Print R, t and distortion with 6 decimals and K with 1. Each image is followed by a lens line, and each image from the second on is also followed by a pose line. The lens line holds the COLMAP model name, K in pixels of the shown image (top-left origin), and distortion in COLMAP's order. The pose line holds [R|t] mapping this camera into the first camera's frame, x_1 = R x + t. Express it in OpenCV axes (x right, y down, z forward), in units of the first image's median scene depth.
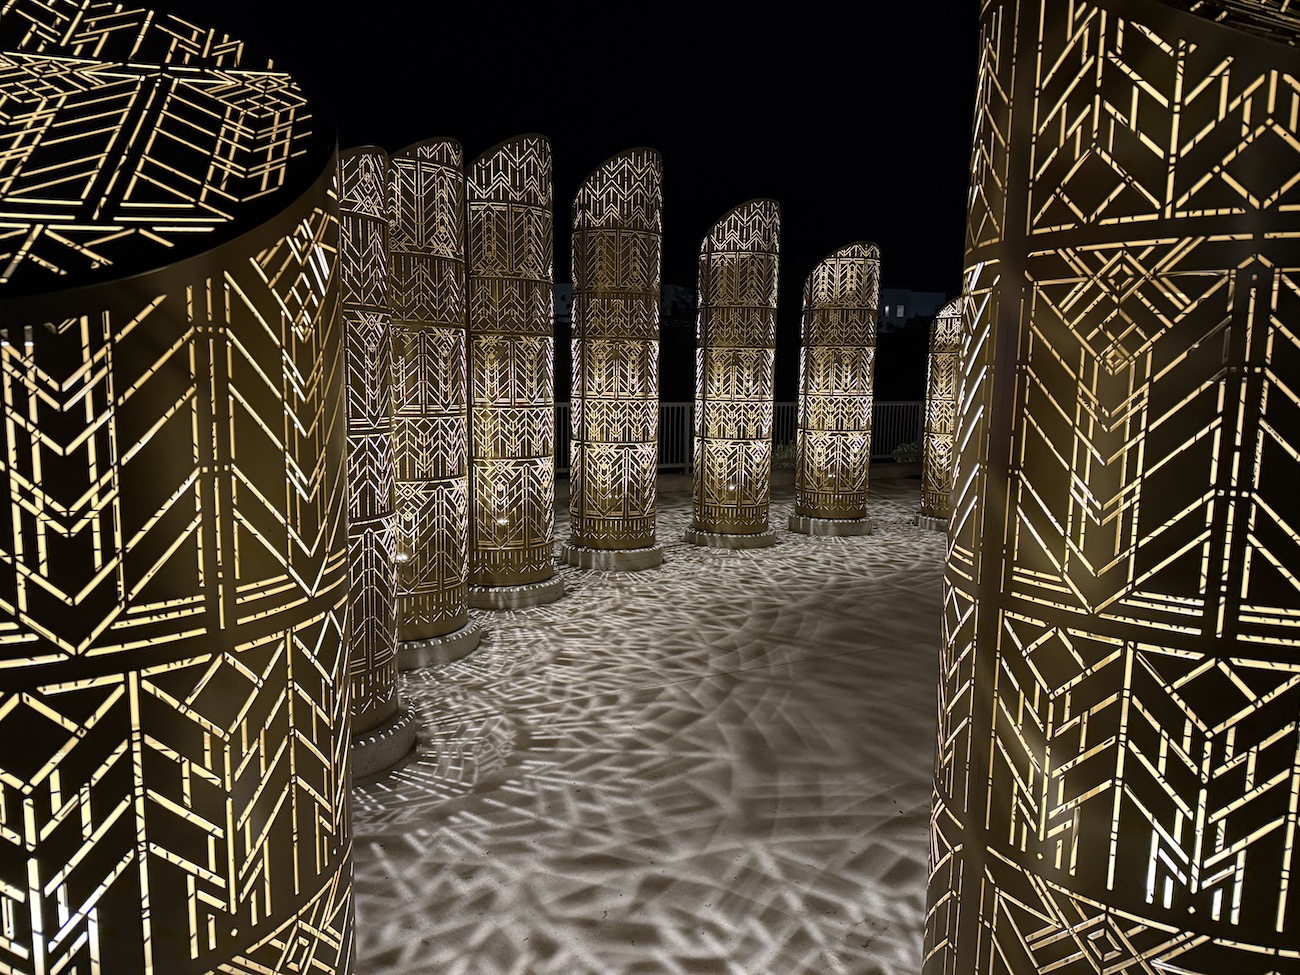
lens RADIAL K [[908.1, 0, 648.6], [0, 908.1, 486.3], [0, 0, 1]] dist [0.010084, 0.003797]
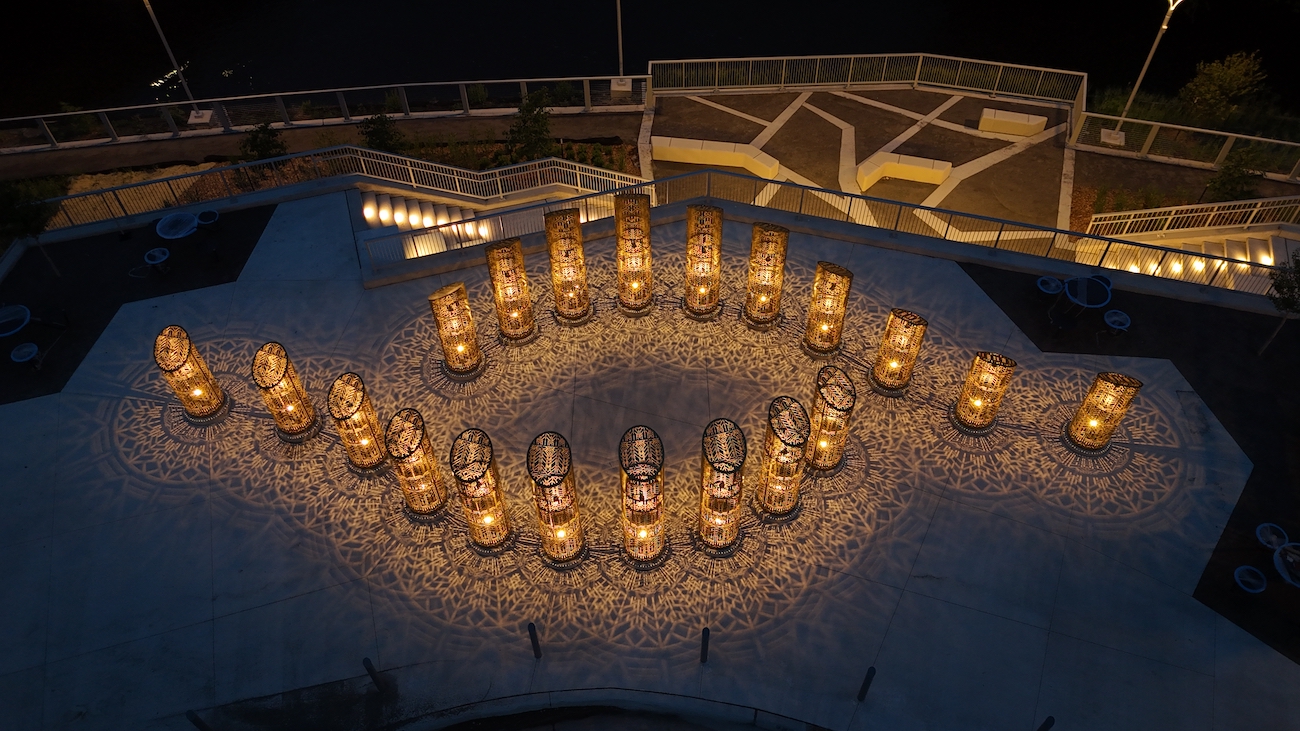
lens RADIAL K [[938.5, 0, 645.8], [0, 938.5, 367.2], [0, 0, 1]] dist [0.045121, -0.011622]
pose [[0.684015, 0.544538, -0.485388, 1.938806], [-0.080732, 0.717823, 0.691529, -2.308540], [0.724987, -0.433830, 0.534963, -0.696444]]
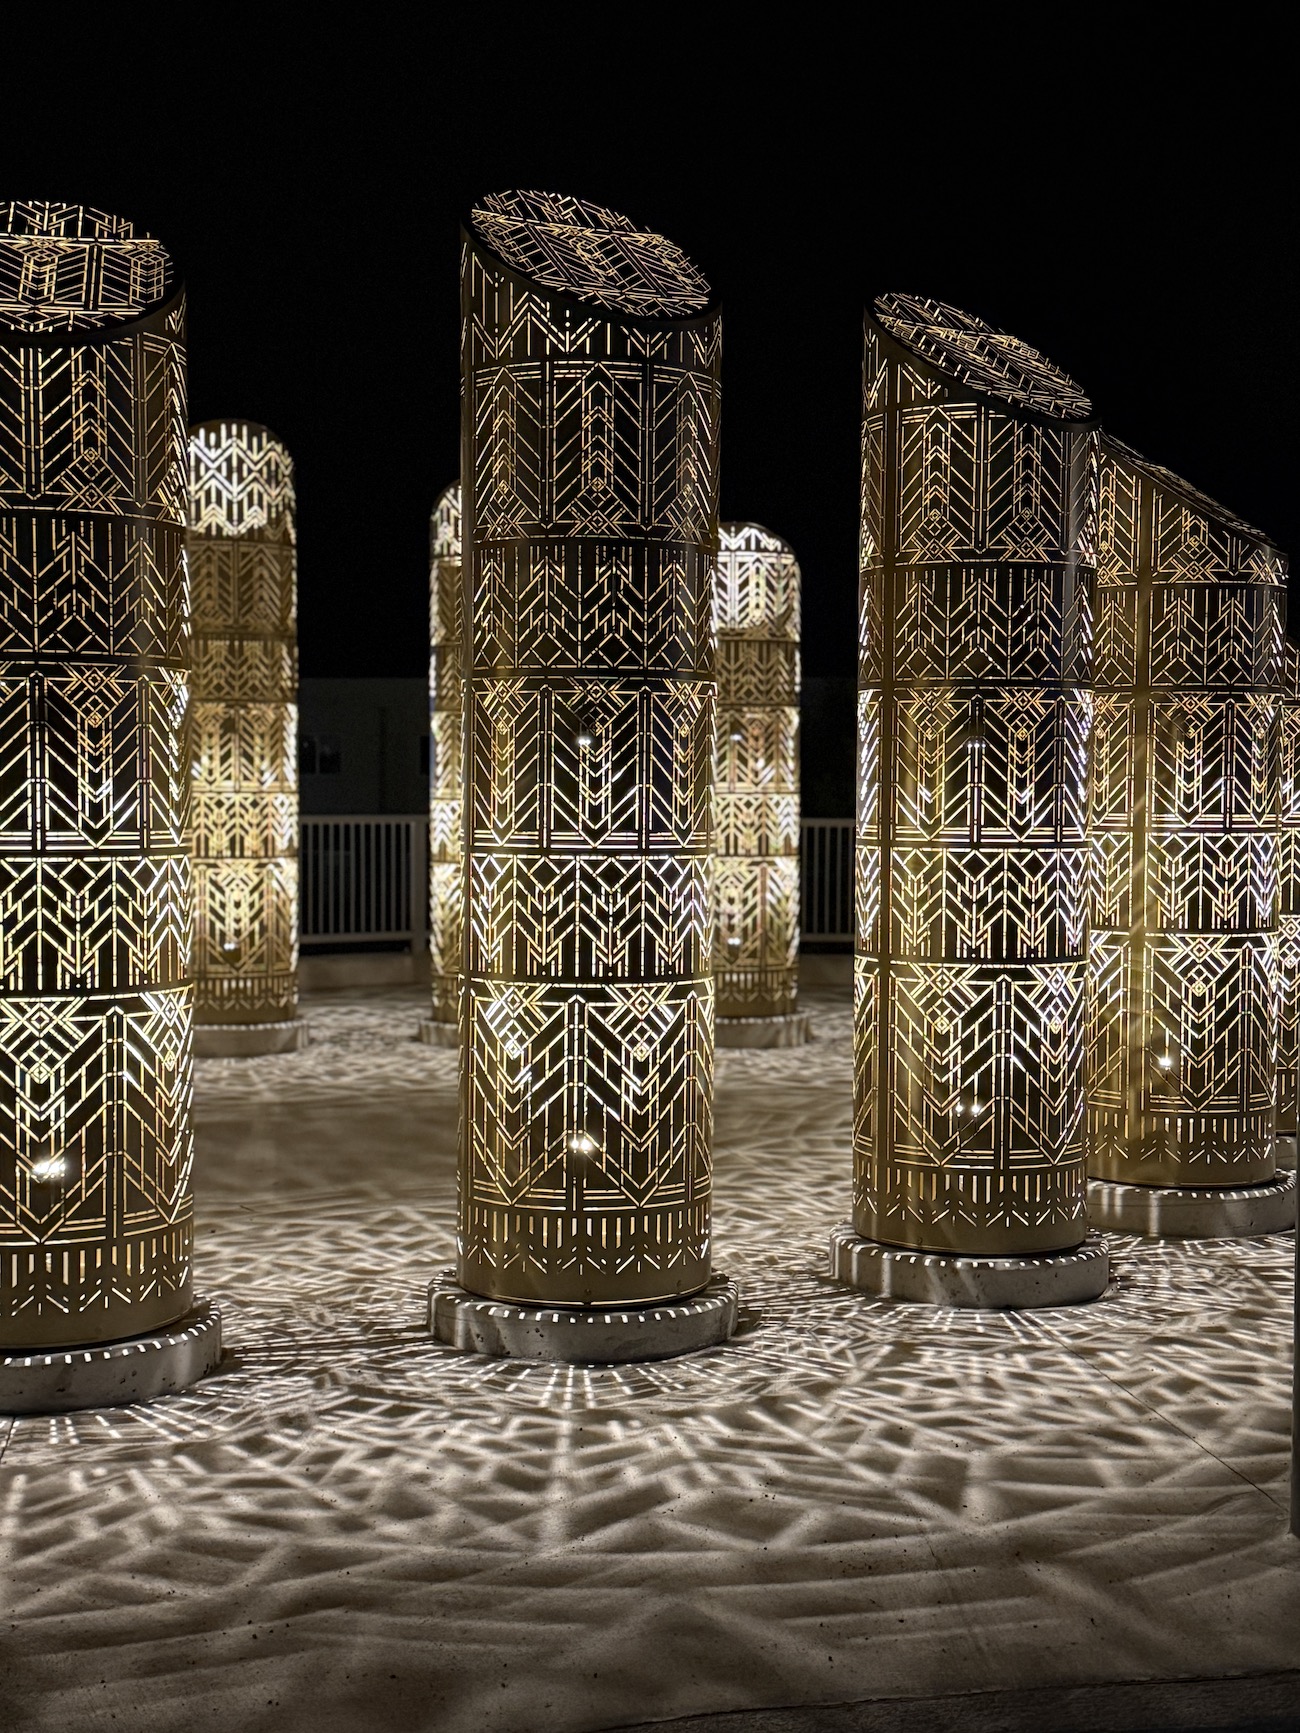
lens RADIAL K [[2212.3, 0, 653.6], [0, 2212.3, 864.3], [0, 0, 1]] dist [0.073508, 0.000000]
pose [[0.878289, 0.015101, -0.477892, 1.342149], [-0.061547, 0.994756, -0.081680, 0.089605], [0.474153, 0.101151, 0.874613, -0.319608]]
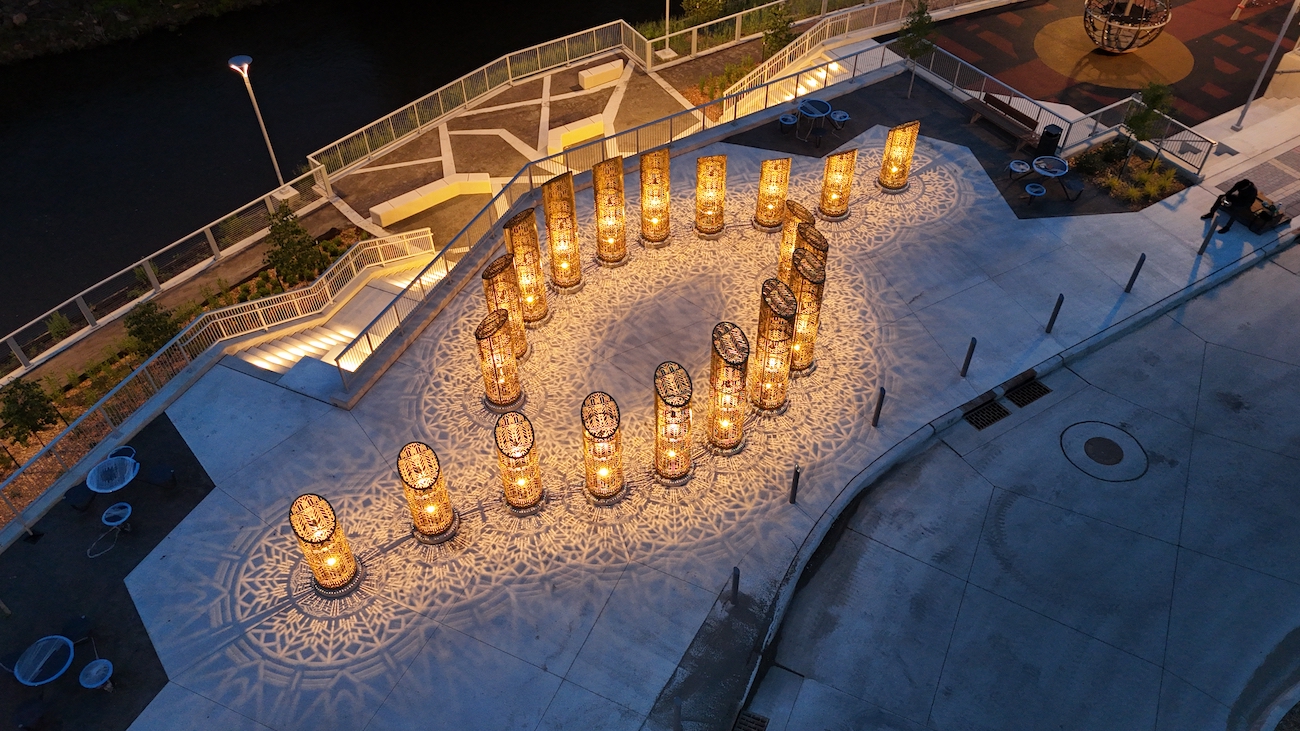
lens RADIAL K [[938.5, 0, 648.7], [0, 938.5, 359.9], [0, 0, 1]] dist [0.045121, -0.011622]
pose [[0.999385, -0.029042, -0.019629, 0.381534], [0.034991, 0.793143, 0.608030, -2.154150], [-0.002090, -0.608343, 0.793672, -2.139980]]
